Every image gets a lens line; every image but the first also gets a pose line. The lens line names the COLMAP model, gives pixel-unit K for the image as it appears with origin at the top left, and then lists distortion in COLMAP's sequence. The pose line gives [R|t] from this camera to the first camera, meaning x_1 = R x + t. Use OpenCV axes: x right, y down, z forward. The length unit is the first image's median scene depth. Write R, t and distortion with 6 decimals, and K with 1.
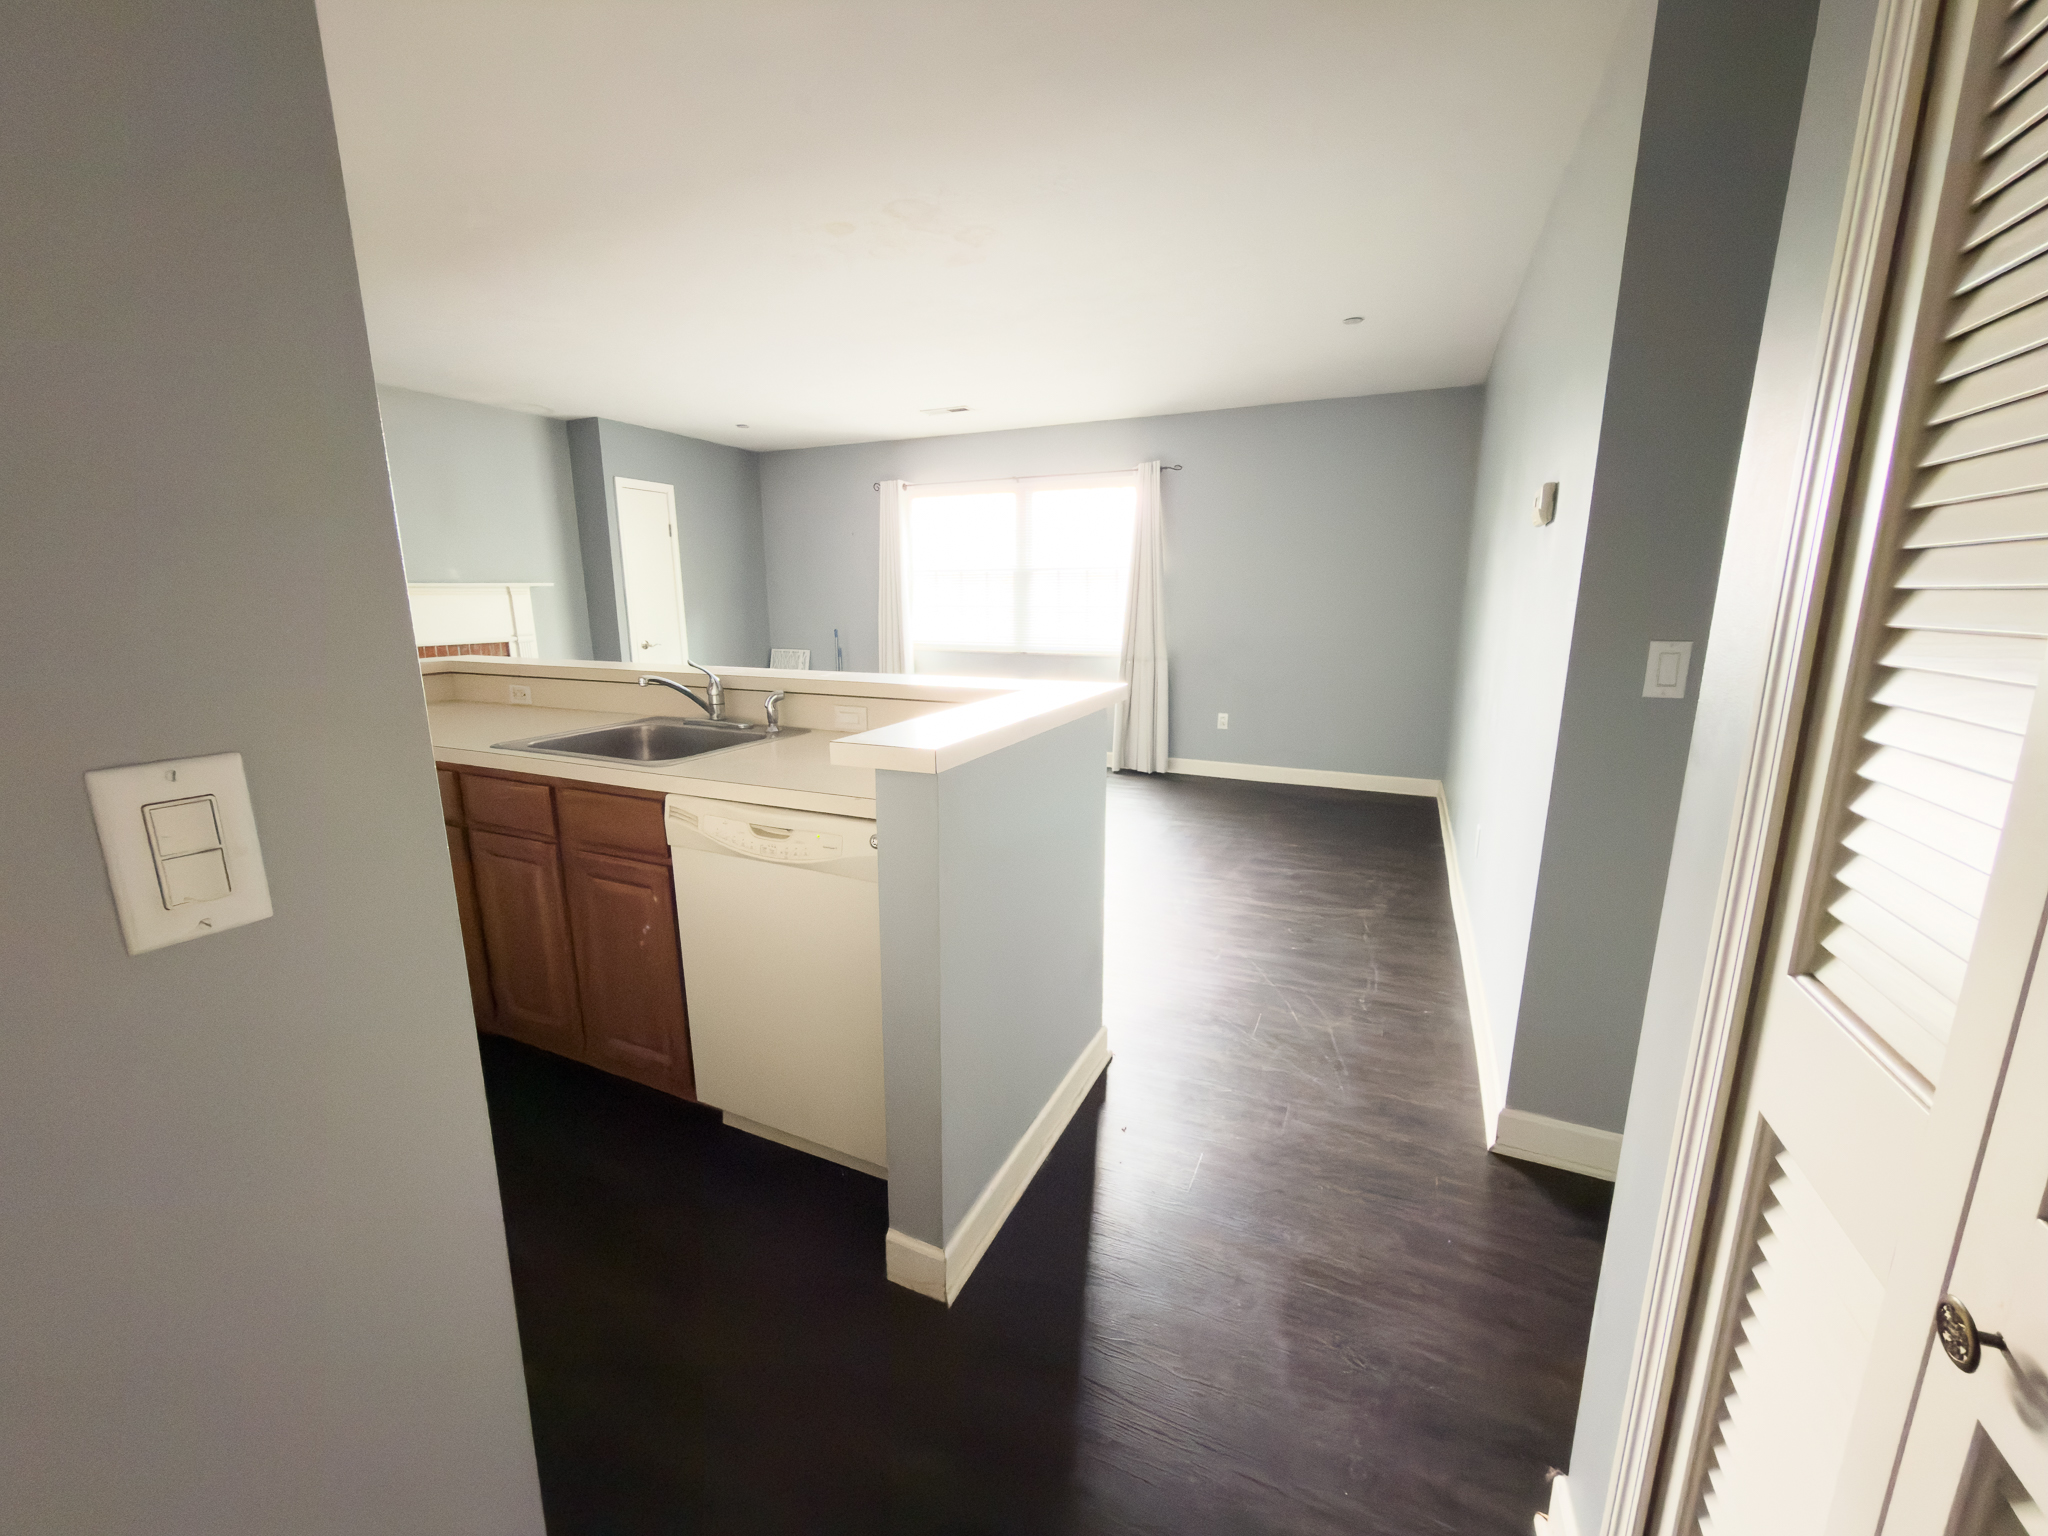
lens RADIAL K [[820.0, 0, 1024.0], [0, 820.0, 768.0], [0, 0, 1]] dist [-0.001637, 0.000256]
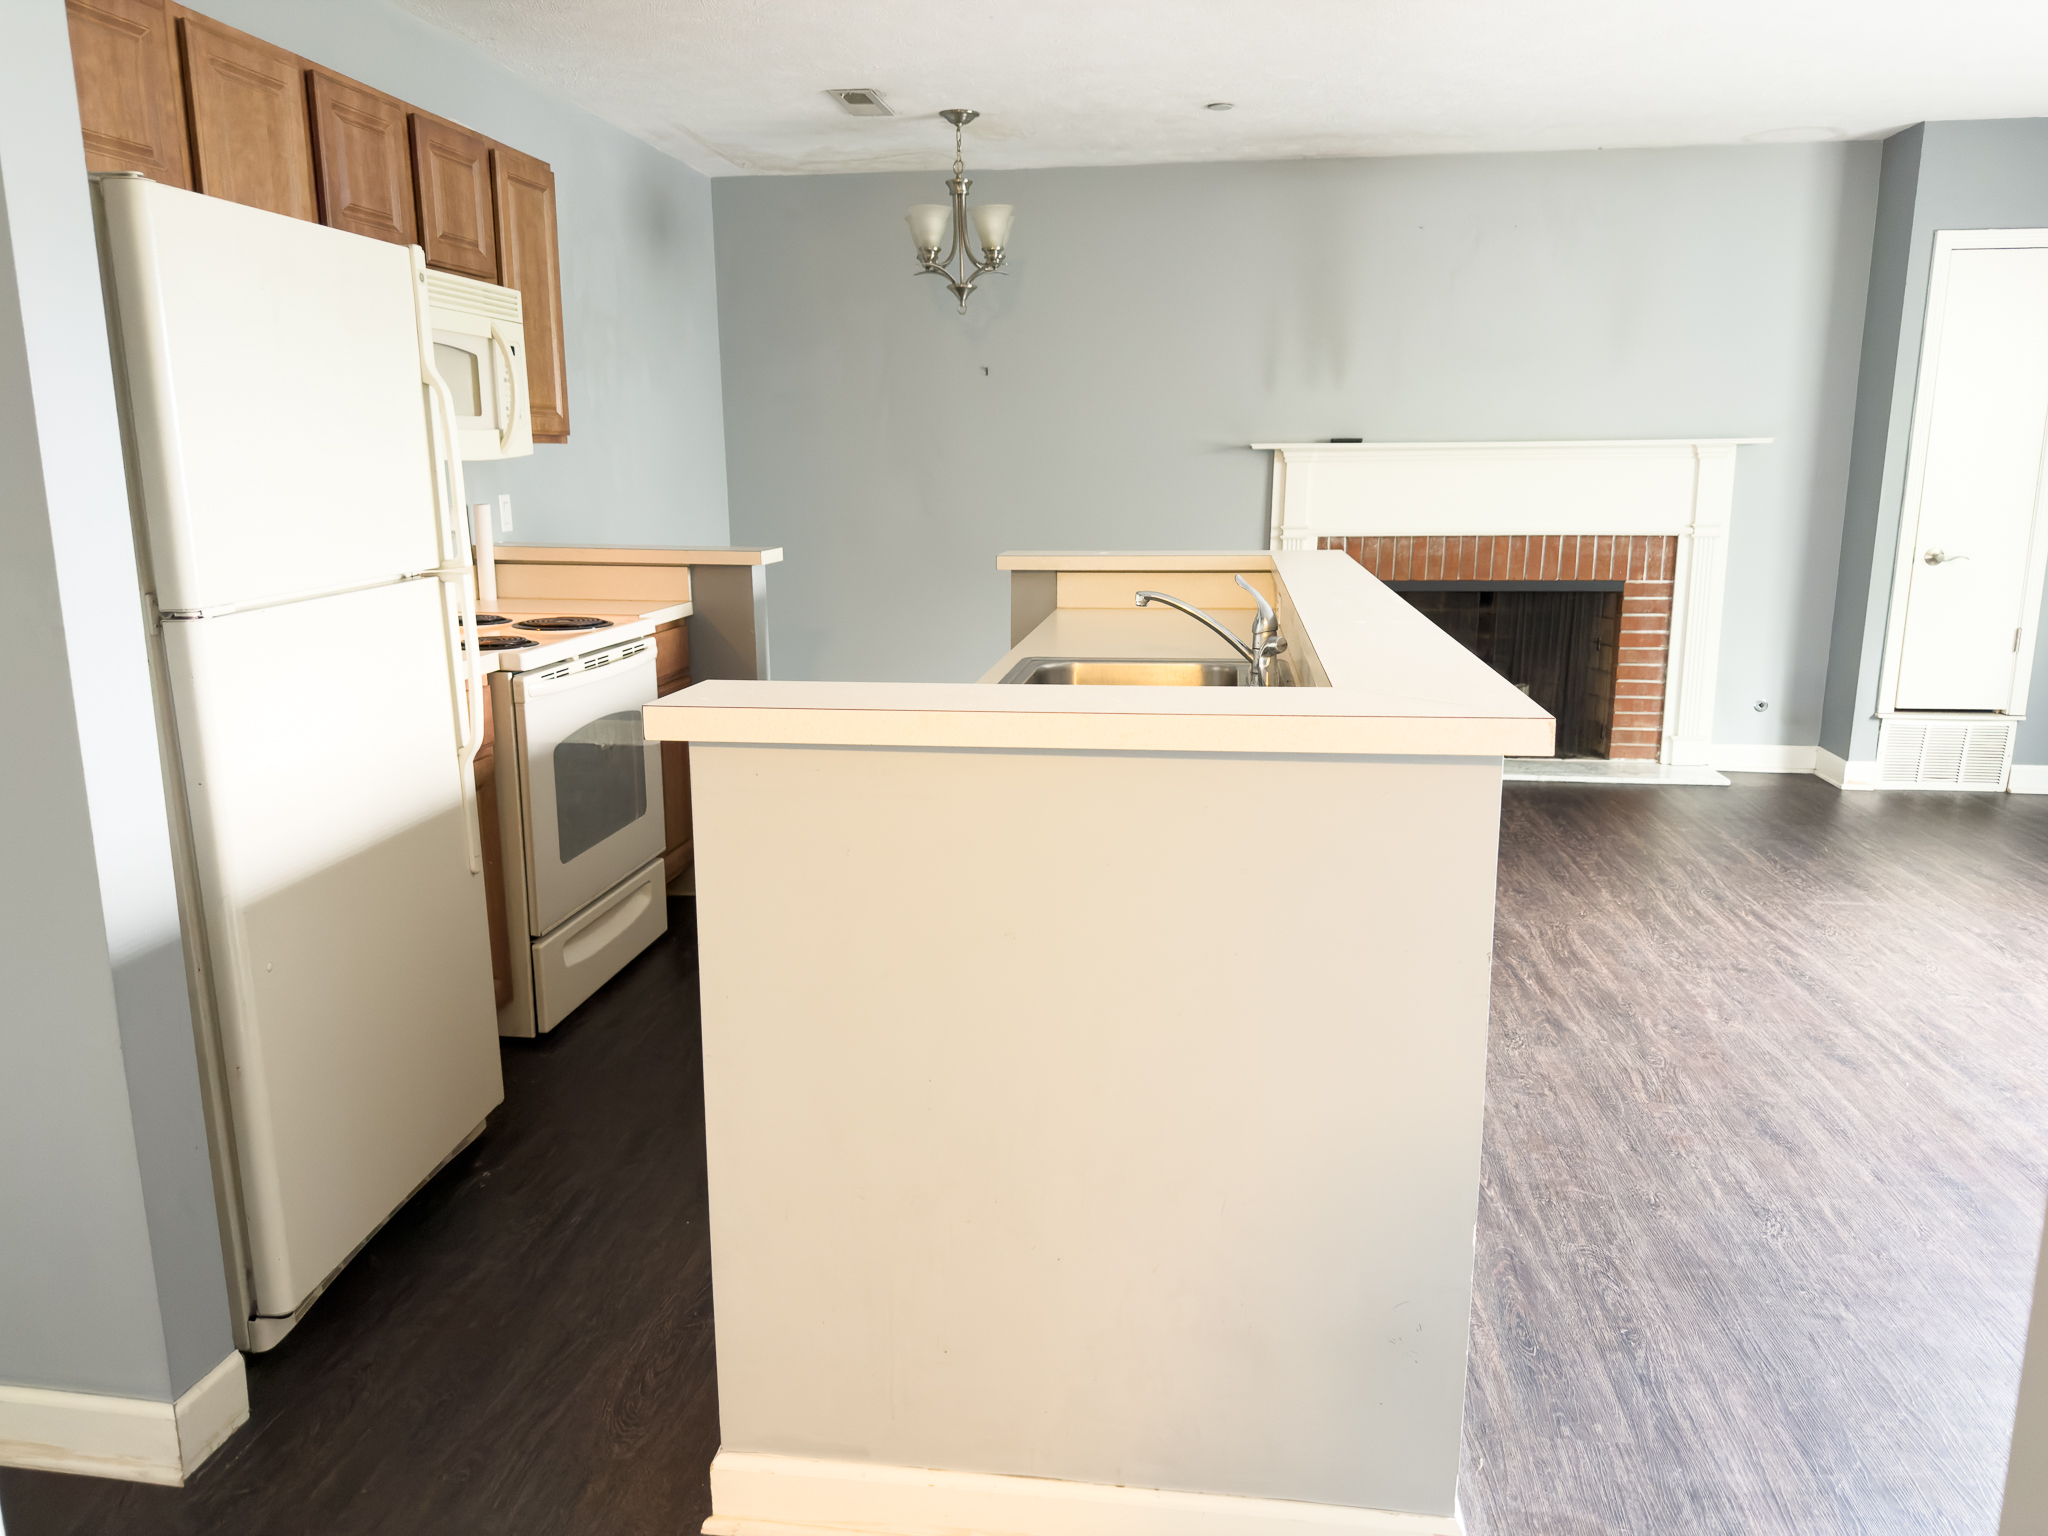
lens RADIAL K [[1431.6, 0, 1037.5], [0, 1431.6, 763.0], [0, 0, 1]] dist [0.040151, -0.050169]
pose [[0.303586, 0.201699, -0.931211, 0.253199], [-0.195487, 0.969731, 0.146312, -0.051492], [0.932535, 0.137621, 0.333826, 0.213802]]
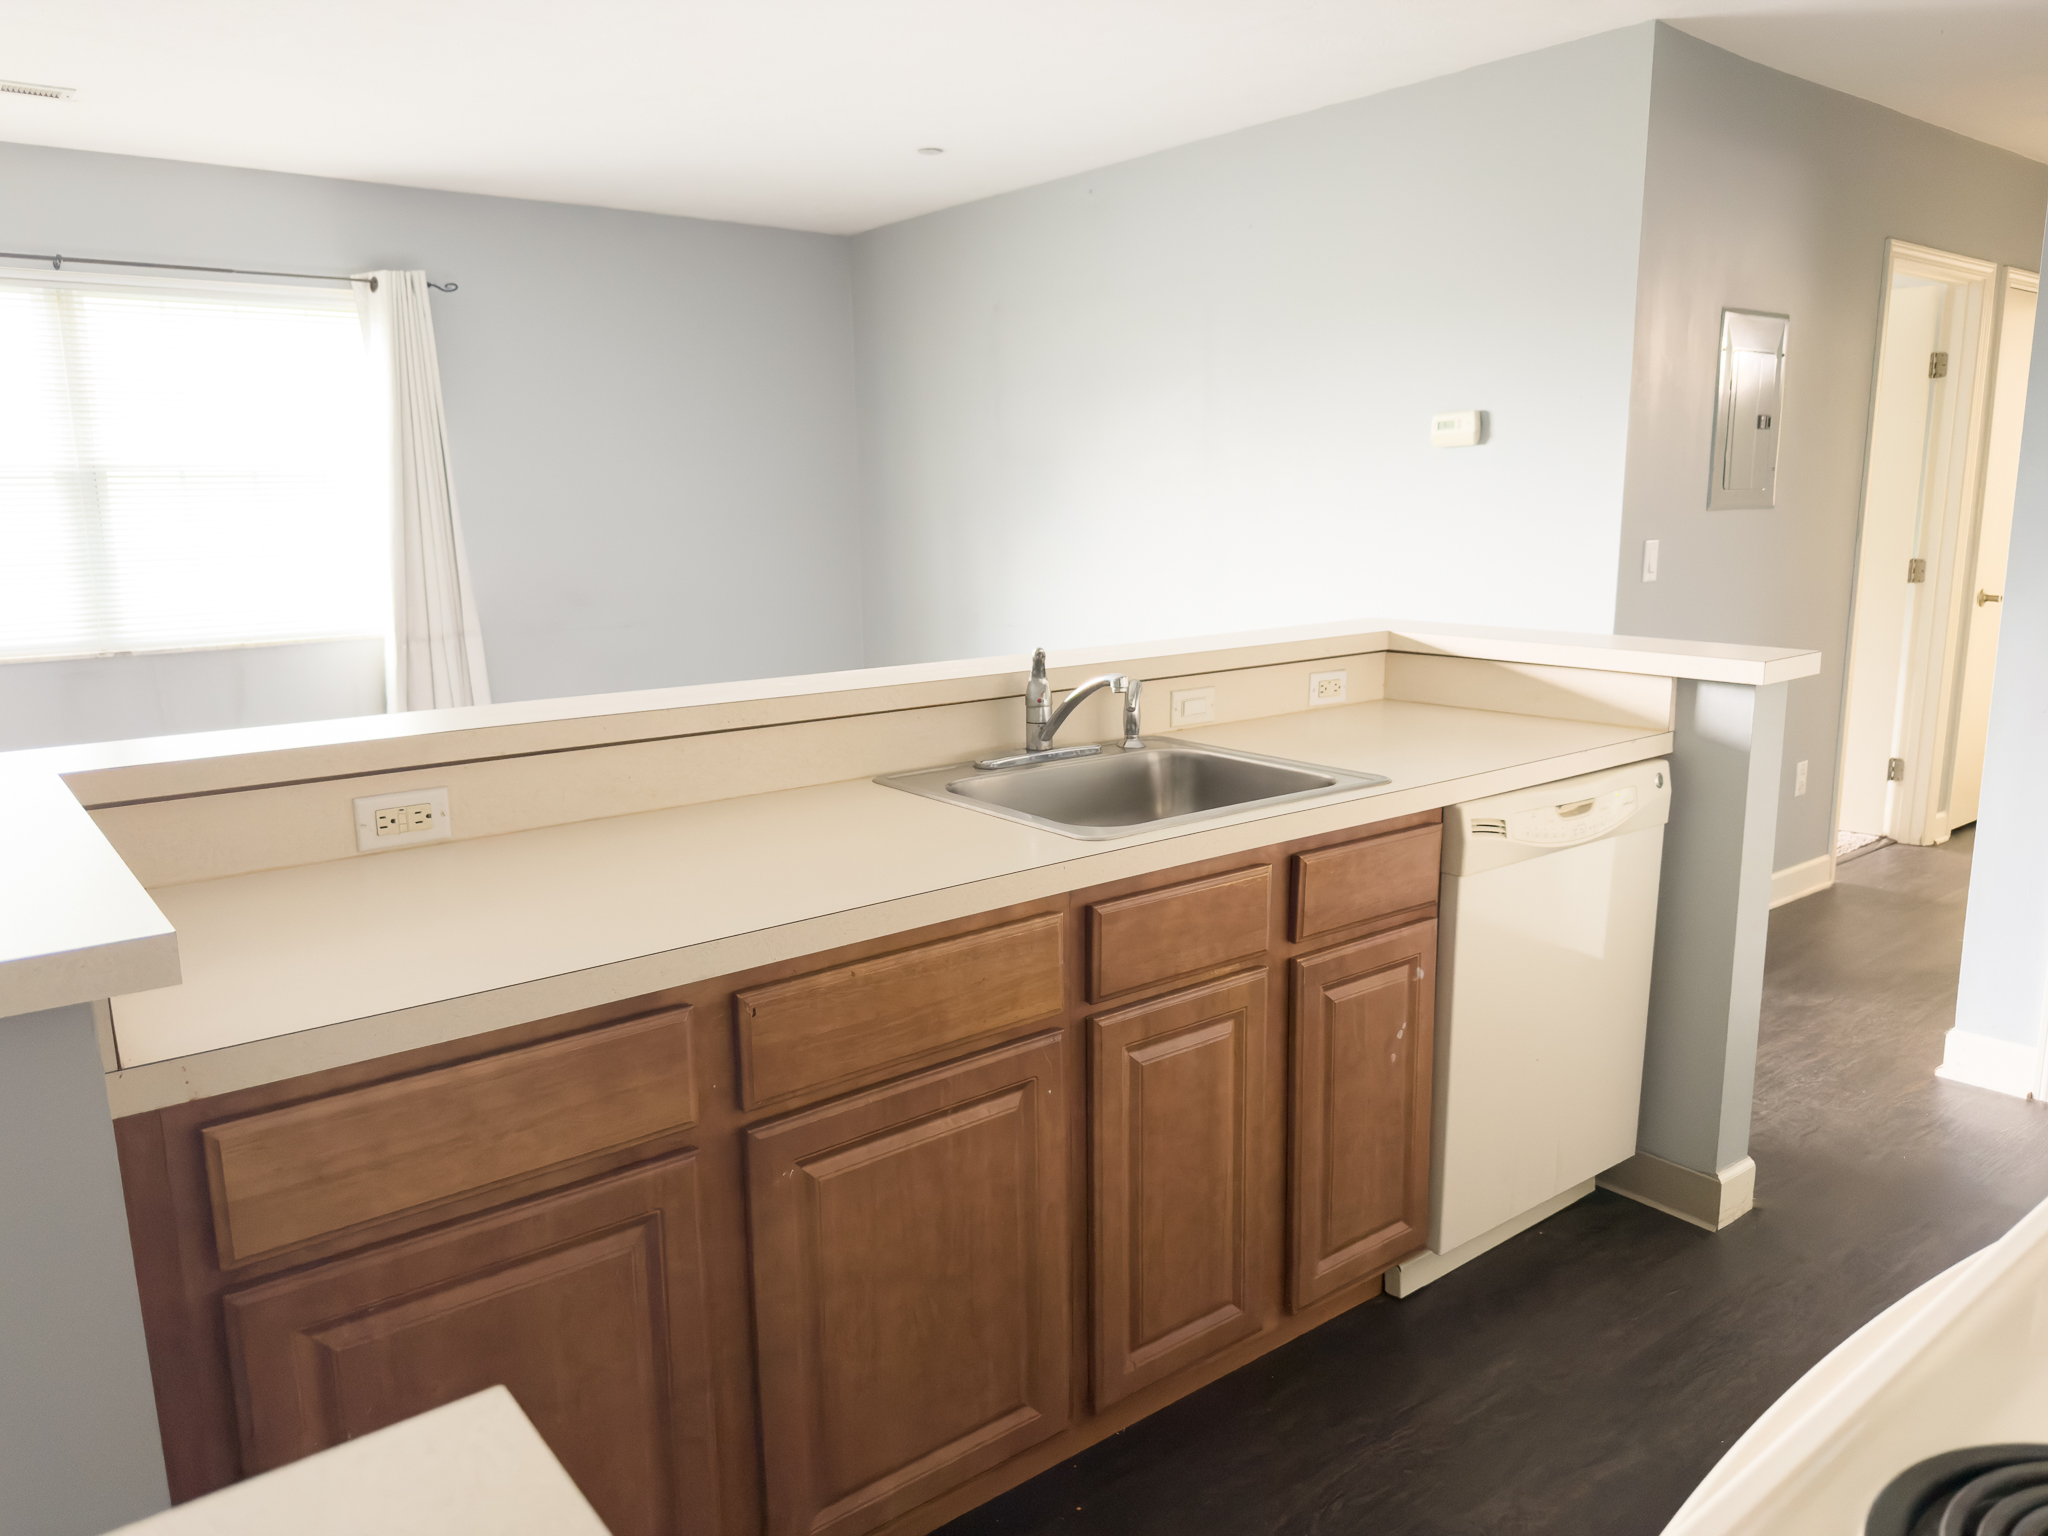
lens RADIAL K [[1453.9, 0, 1027.8], [0, 1453.9, 768.8], [0, 0, 1]] dist [0.073461, -0.095422]
pose [[0.456615, -0.169943, 0.873282, -0.539462], [0.198387, 0.976320, 0.086263, -0.057496], [-0.867263, 0.133859, 0.479517, 0.227086]]
